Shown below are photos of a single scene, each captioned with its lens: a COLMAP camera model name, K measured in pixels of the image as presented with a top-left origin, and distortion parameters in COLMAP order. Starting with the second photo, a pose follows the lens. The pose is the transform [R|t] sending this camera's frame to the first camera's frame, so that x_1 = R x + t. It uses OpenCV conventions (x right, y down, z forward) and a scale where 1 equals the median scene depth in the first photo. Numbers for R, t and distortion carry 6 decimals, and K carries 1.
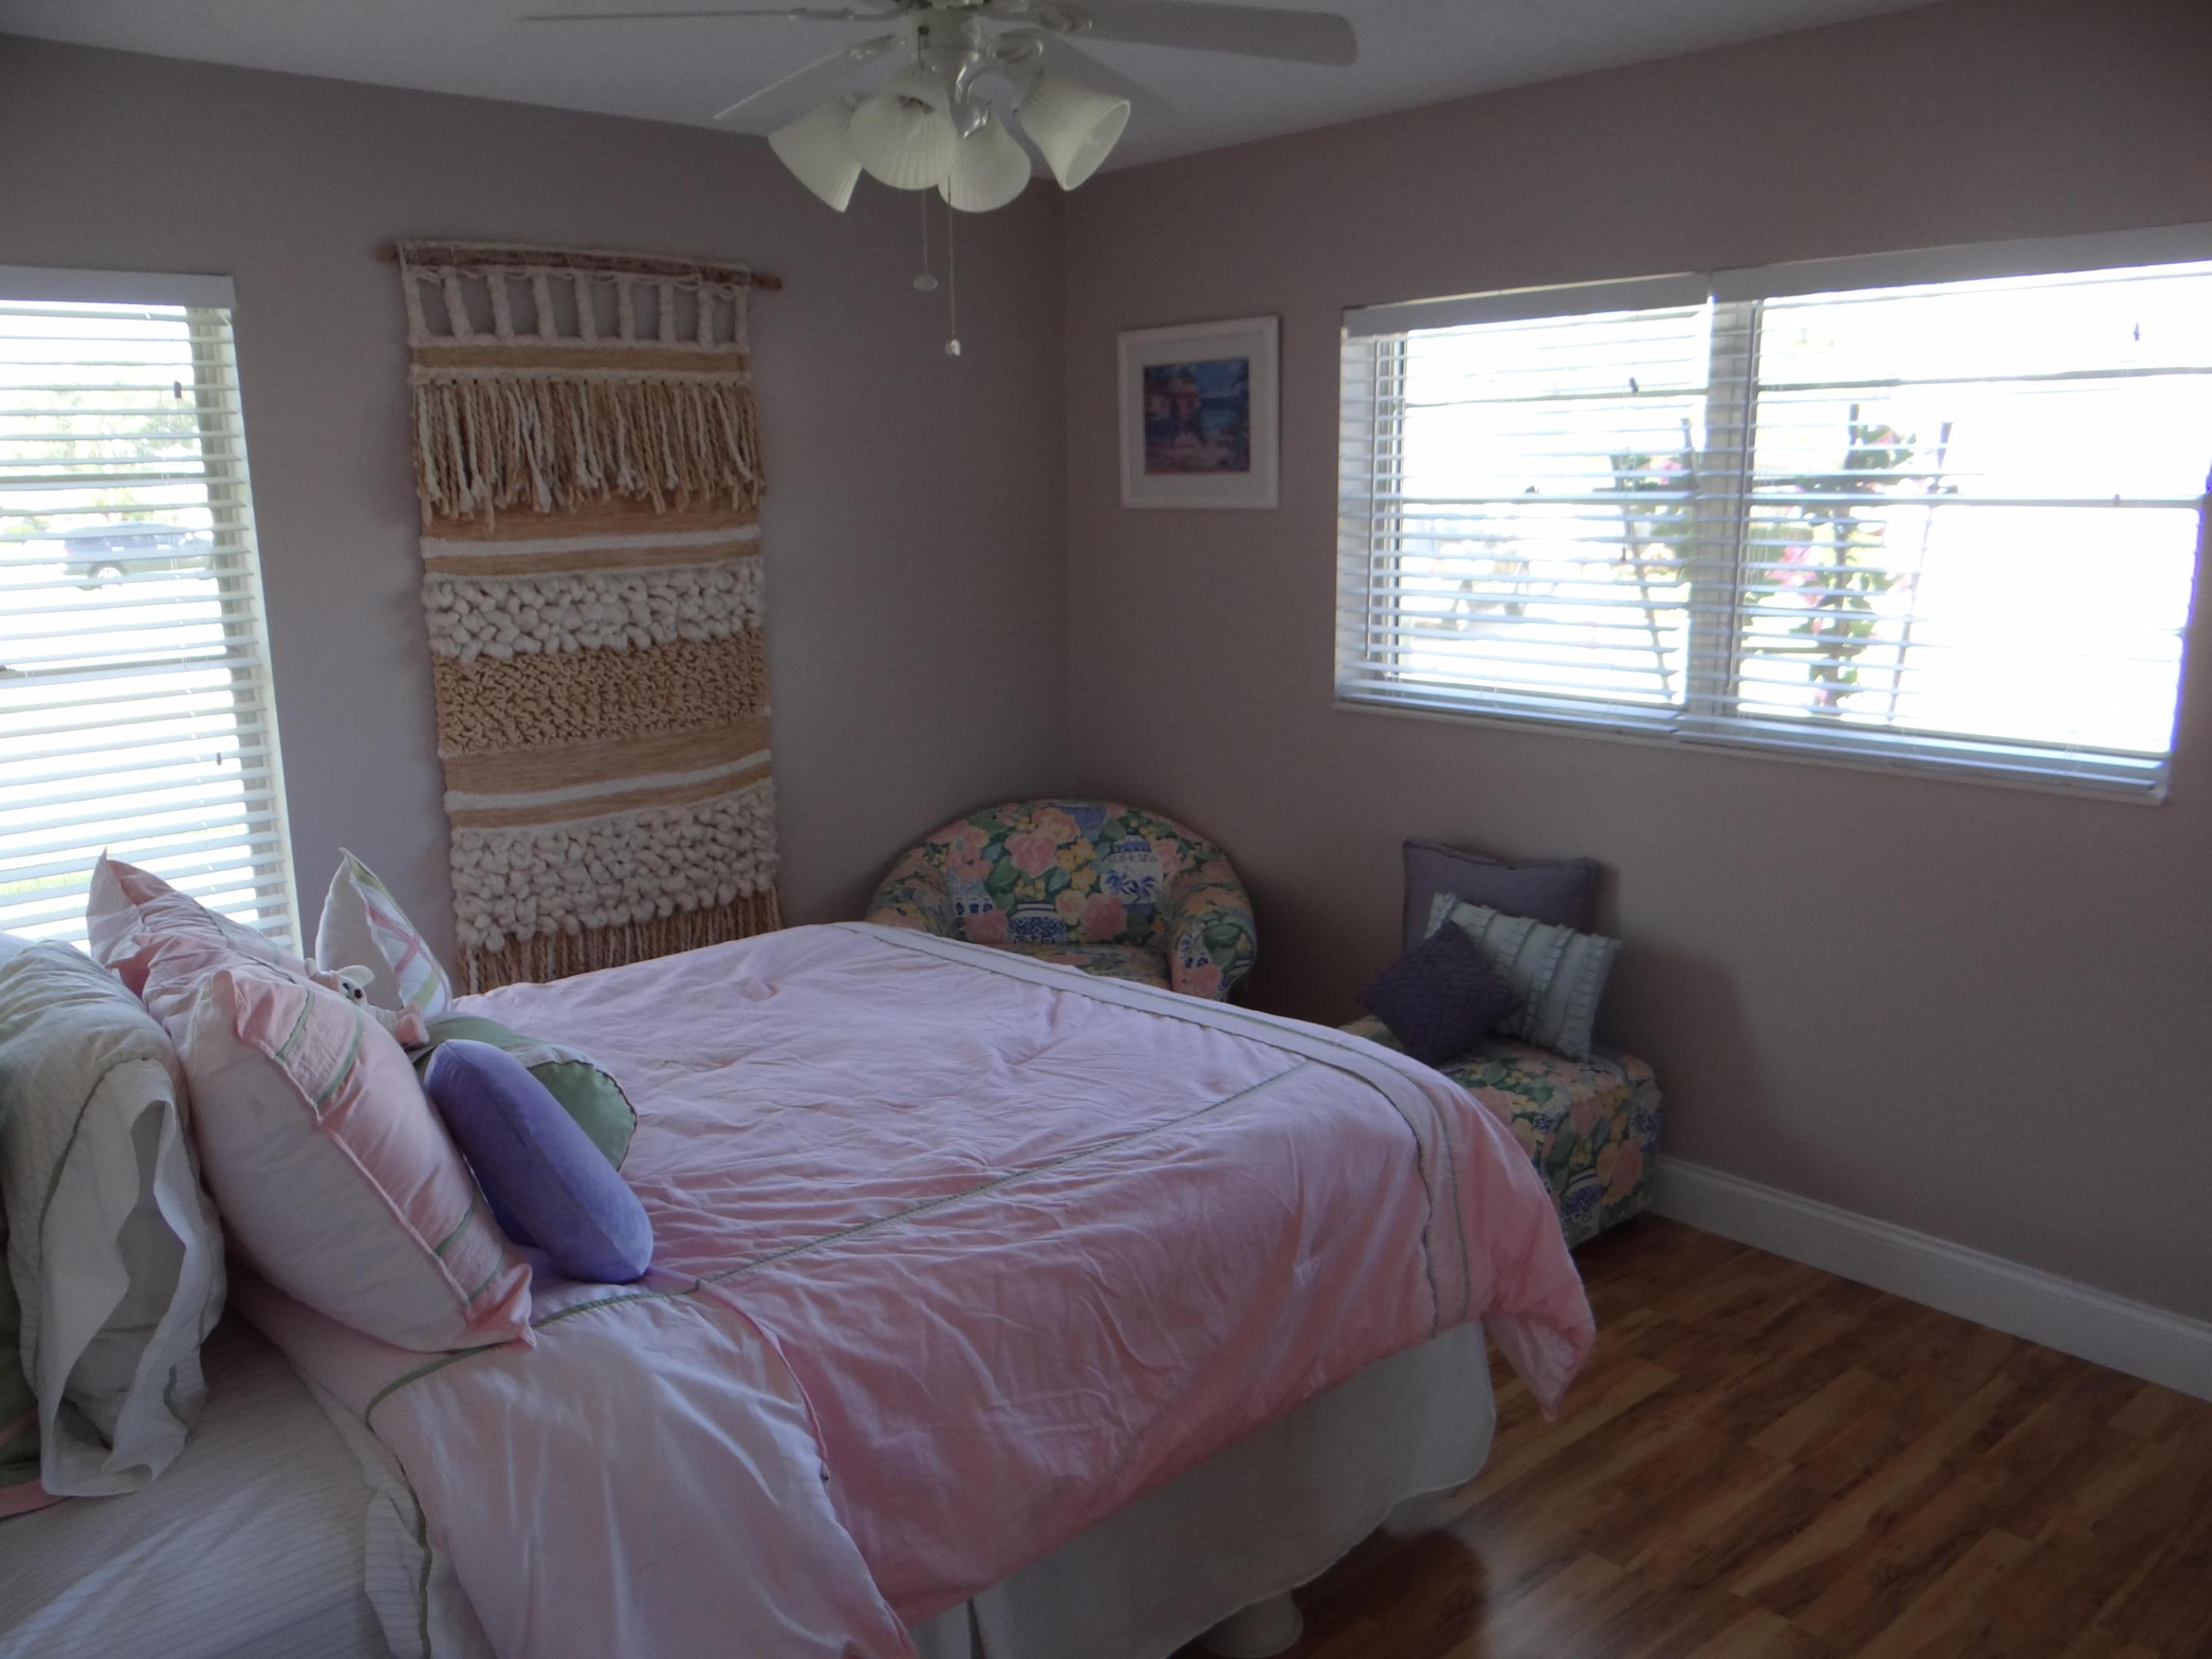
lens RADIAL K [[1736.0, 0, 1106.0], [0, 1736.0, 829.5], [0, 0, 1]] dist [0.008672, 0.002610]
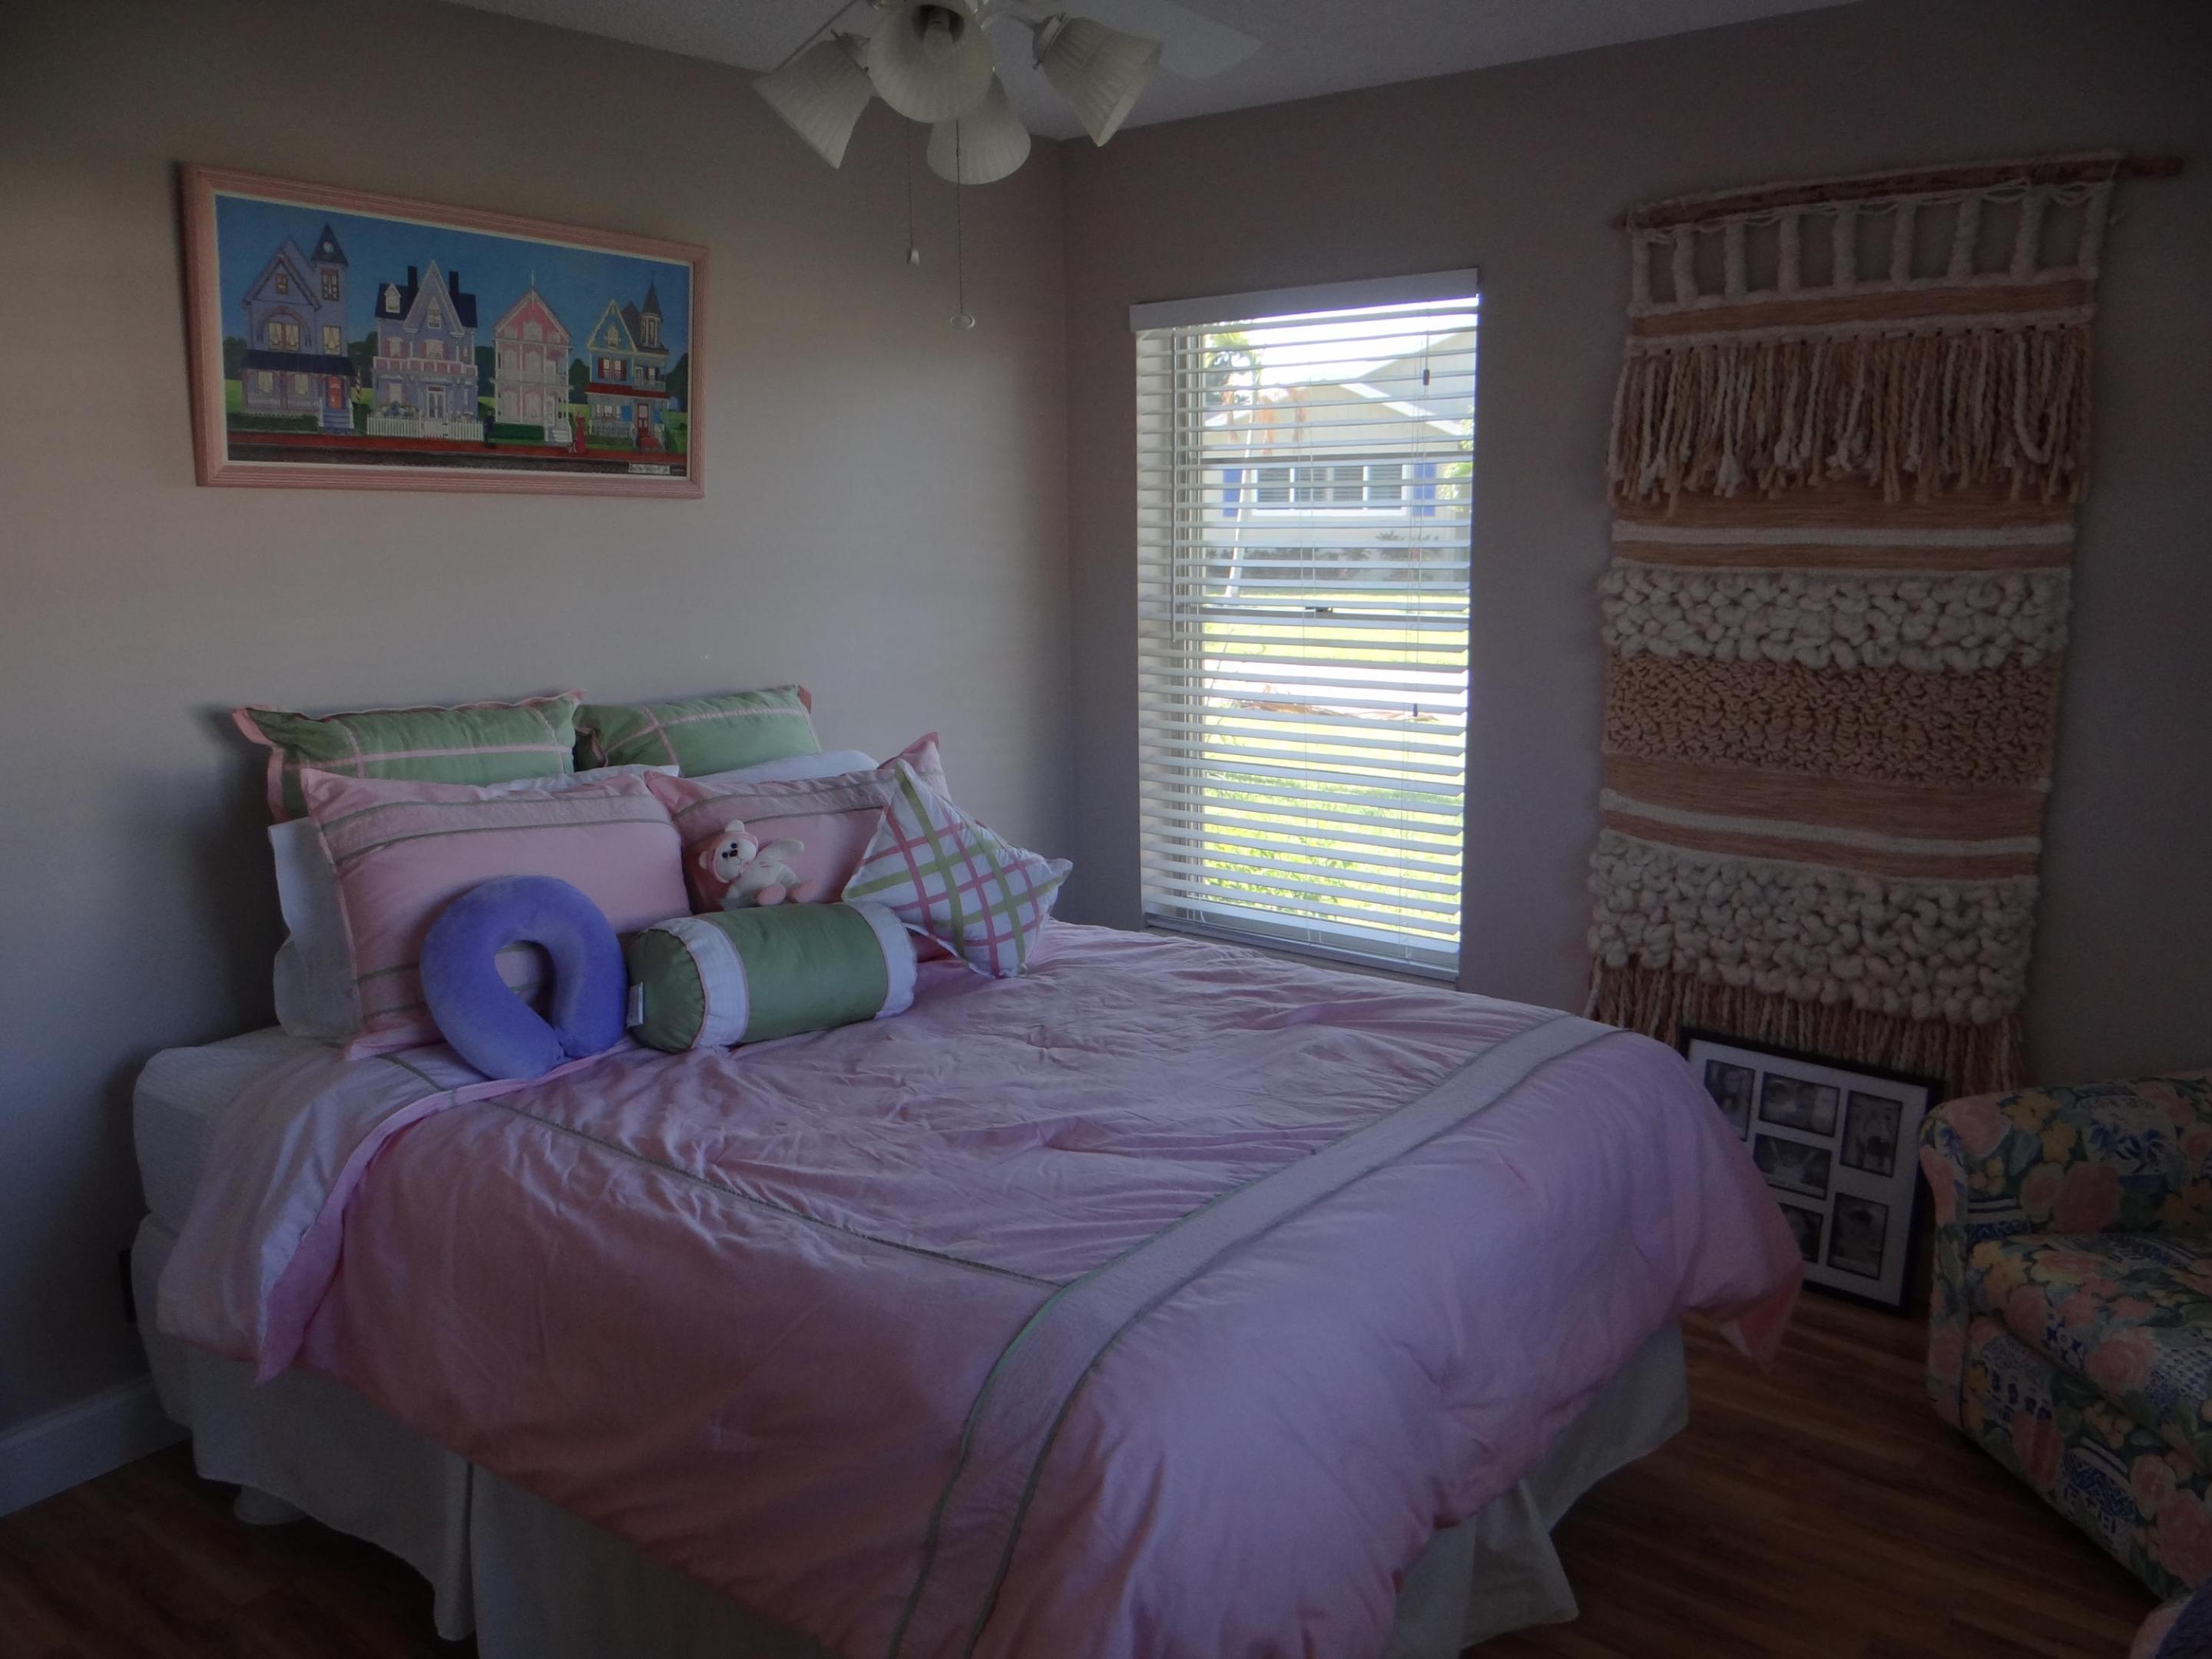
lens RADIAL K [[1736.0, 0, 1106.0], [0, 1736.0, 829.5], [0, 0, 1]] dist [0.008672, 0.002610]
pose [[0.145718, 0.212971, -0.966131, 0.492666], [-0.195355, 0.963521, 0.182931, -0.117949], [0.969847, 0.162082, 0.182007, 0.555602]]
